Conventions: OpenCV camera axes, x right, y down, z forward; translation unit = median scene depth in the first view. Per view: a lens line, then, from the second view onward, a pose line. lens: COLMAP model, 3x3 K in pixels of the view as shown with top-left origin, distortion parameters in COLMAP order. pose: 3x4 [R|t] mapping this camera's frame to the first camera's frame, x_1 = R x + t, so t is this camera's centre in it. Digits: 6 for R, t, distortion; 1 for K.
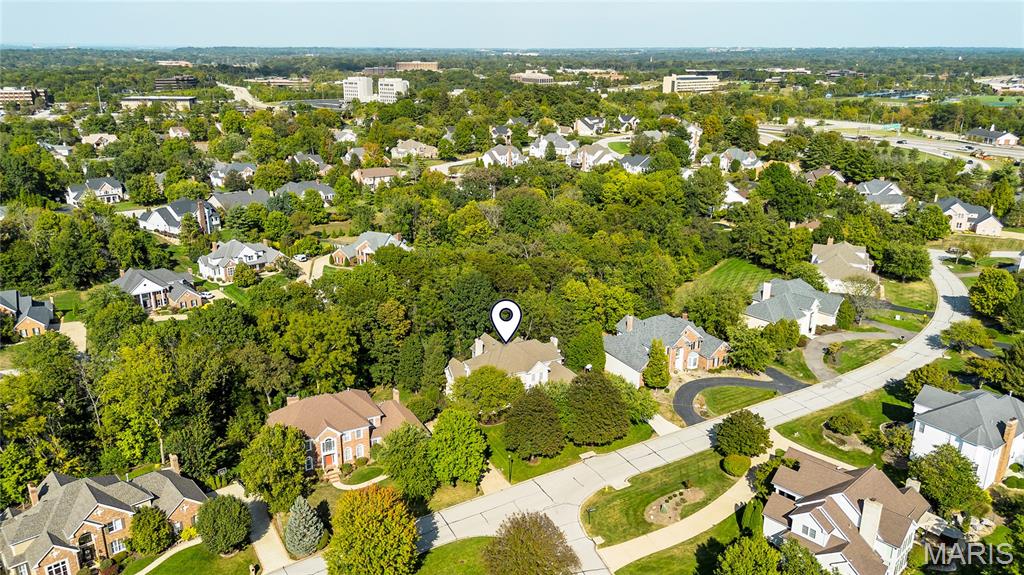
lens RADIAL K [[767.1, 0, 513.3], [0, 767.1, 285.9], [0, 0, 1]] dist [0.036771, -0.014573]
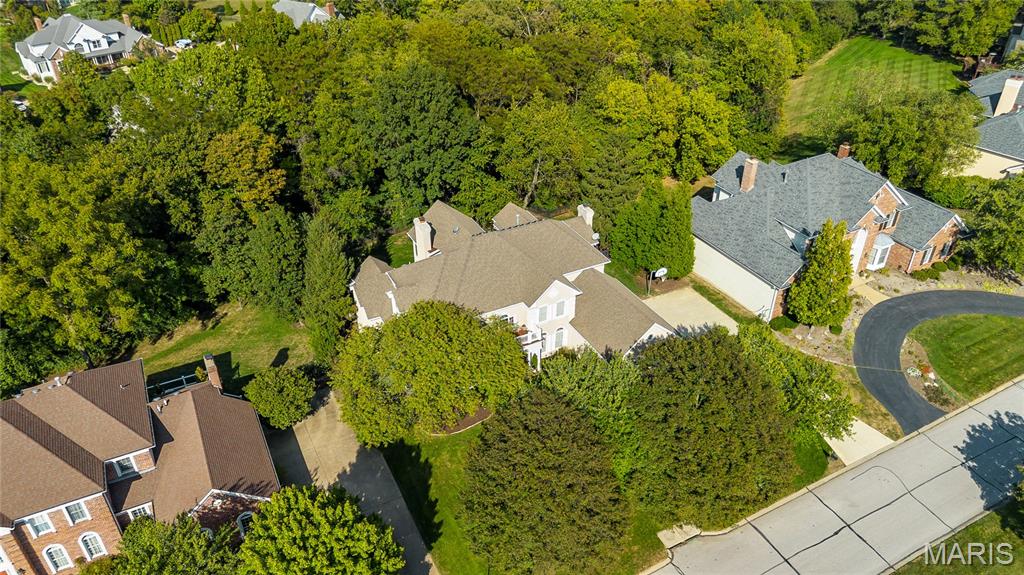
lens RADIAL K [[767.1, 0, 508.0], [0, 767.1, 291.4], [0, 0, 1]] dist [0.036771, -0.014573]
pose [[0.999898, -0.005094, -0.013347, 0.010423], [0.008407, 0.965171, 0.261485, -0.005933], [0.011550, -0.261570, 0.965115, 0.491980]]
